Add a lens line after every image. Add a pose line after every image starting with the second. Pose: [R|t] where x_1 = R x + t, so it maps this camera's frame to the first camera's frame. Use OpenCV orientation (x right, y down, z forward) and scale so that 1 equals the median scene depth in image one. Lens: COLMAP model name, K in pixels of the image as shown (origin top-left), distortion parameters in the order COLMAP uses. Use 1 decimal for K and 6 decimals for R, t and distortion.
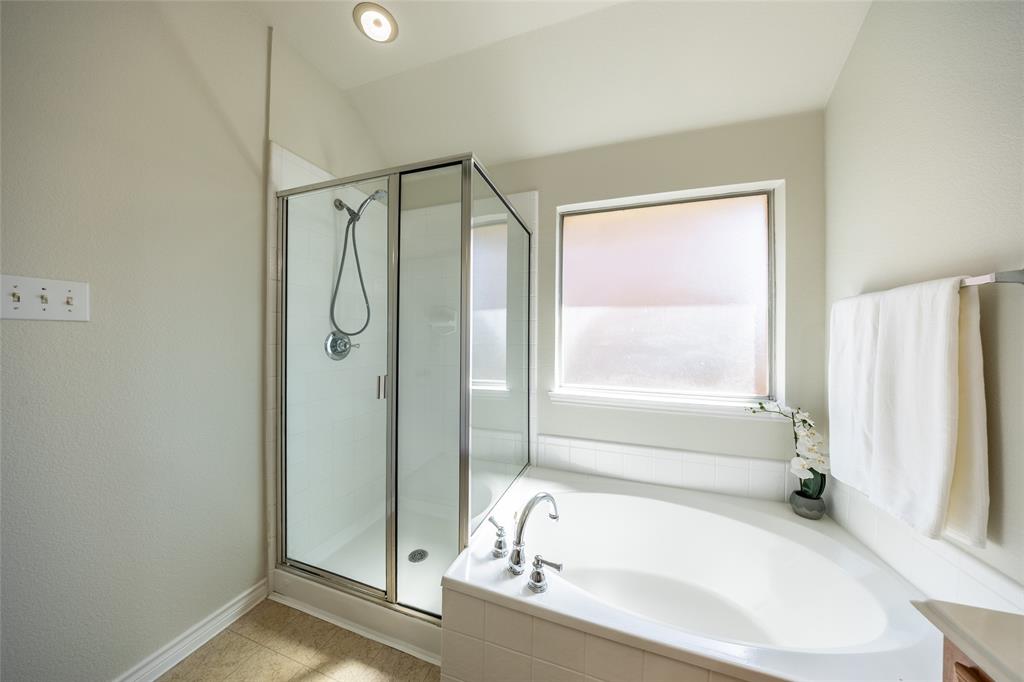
lens RADIAL K [[323.5, 0, 501.9], [0, 323.5, 339.3], [0, 0, 1]] dist [-0.011701, 0.000033]
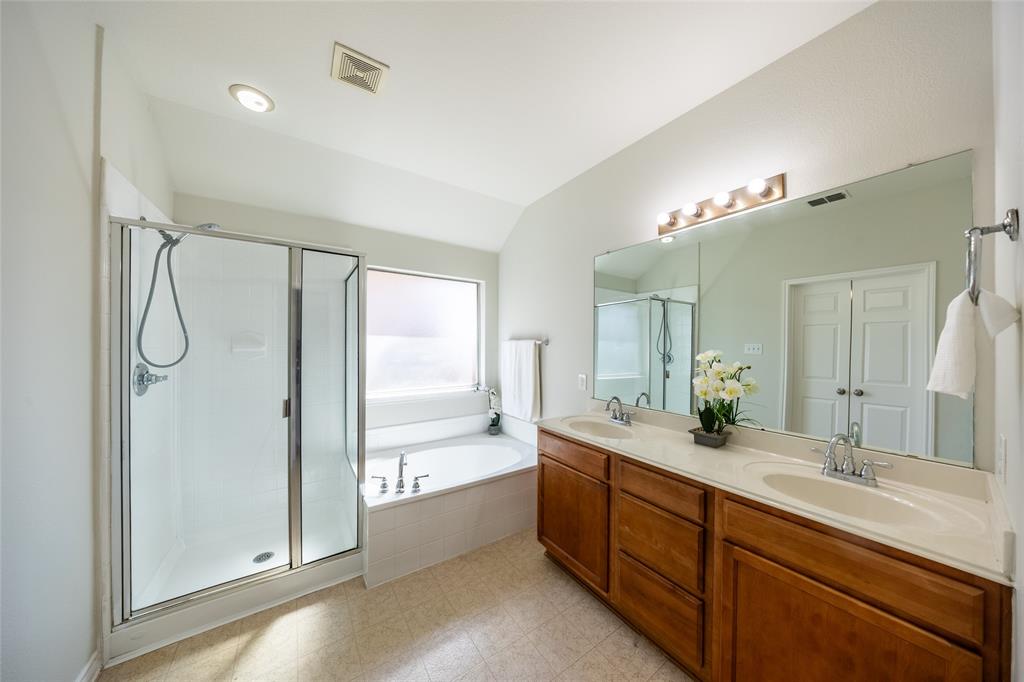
lens RADIAL K [[323.5, 0, 512.7], [0, 323.5, 344.6], [0, 0, 1]] dist [-0.011701, 0.000033]
pose [[0.595353, -0.012491, 0.803367, -0.800170], [0.006142, 0.999921, 0.010995, -0.107927], [-0.803441, -0.001612, 0.595382, -0.471540]]
